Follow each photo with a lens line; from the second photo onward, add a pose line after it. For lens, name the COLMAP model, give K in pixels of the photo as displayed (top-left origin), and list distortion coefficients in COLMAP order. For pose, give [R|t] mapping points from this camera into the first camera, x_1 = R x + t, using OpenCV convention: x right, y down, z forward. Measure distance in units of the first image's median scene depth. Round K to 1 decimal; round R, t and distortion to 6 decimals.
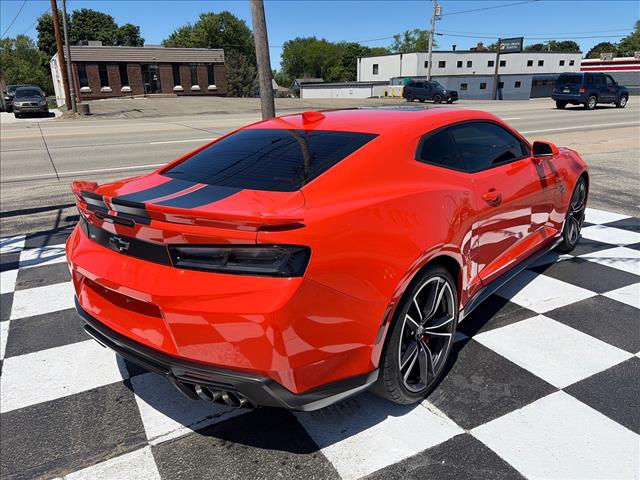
lens RADIAL K [[483.2, 0, 322.6], [0, 483.2, 243.9], [0, 0, 1]] dist [0.030471, -0.025515]
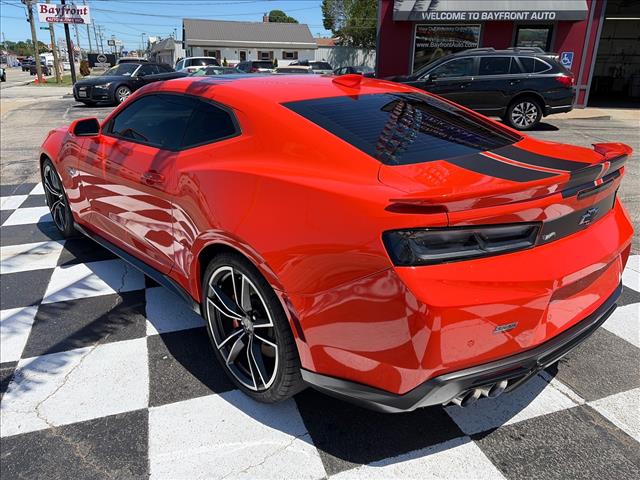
lens RADIAL K [[483.2, 0, 319.5], [0, 483.2, 241.6], [0, 0, 1]] dist [0.030471, -0.025515]
pose [[0.168821, -0.317183, 0.933217, -1.250449], [0.290814, 0.920686, 0.260315, -0.310068], [-0.941768, 0.227446, 0.247673, 1.160496]]
